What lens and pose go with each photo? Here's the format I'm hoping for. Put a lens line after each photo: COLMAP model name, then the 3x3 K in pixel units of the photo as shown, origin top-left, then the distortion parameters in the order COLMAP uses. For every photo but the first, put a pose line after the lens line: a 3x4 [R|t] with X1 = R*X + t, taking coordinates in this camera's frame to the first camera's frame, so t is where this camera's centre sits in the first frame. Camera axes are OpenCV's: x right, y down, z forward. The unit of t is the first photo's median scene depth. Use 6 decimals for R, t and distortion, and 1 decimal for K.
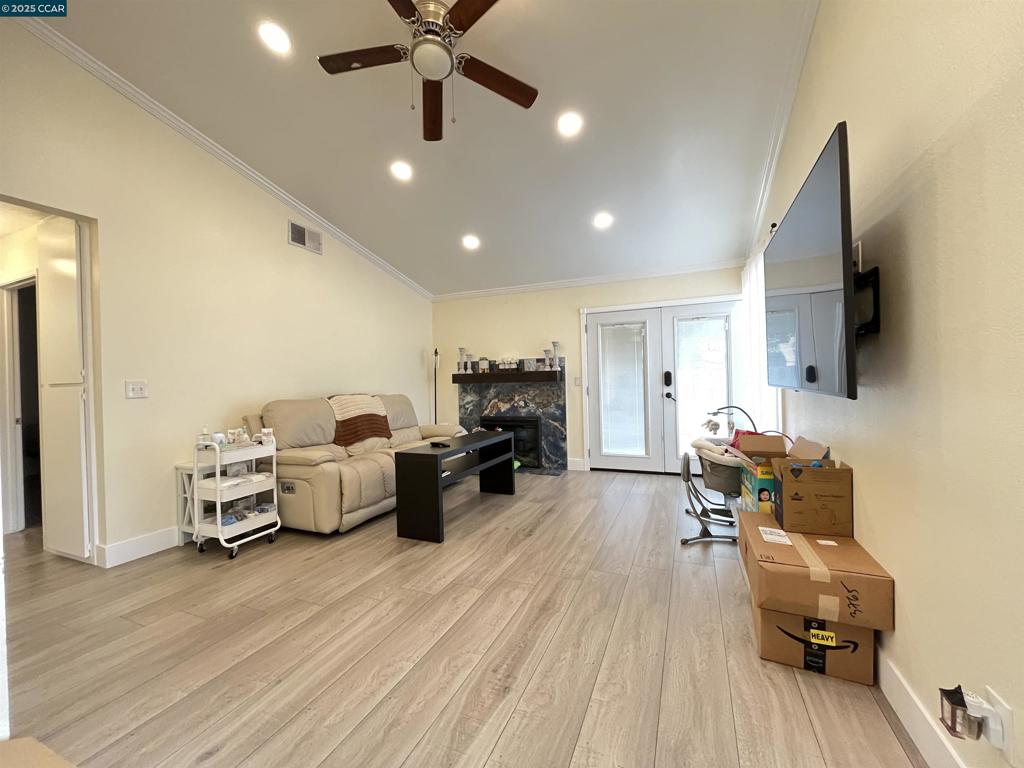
lens RADIAL K [[410.8, 0, 508.9], [0, 410.8, 380.9], [0, 0, 1]] dist [-0.006300, -0.000021]
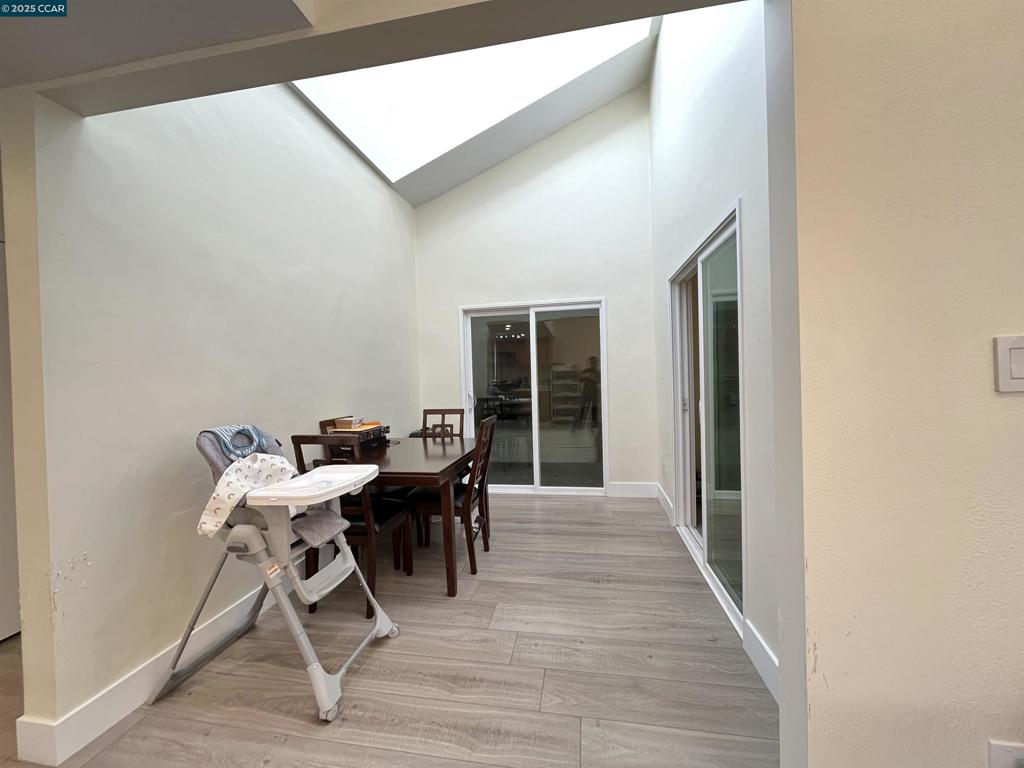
lens RADIAL K [[410.8, 0, 508.9], [0, 410.8, 380.9], [0, 0, 1]] dist [-0.006300, -0.000021]
pose [[0.233754, 0.030859, -0.971806, 0.665438], [0.019599, 0.999144, 0.036441, -0.057392], [0.972098, -0.027565, 0.232949, 0.795905]]
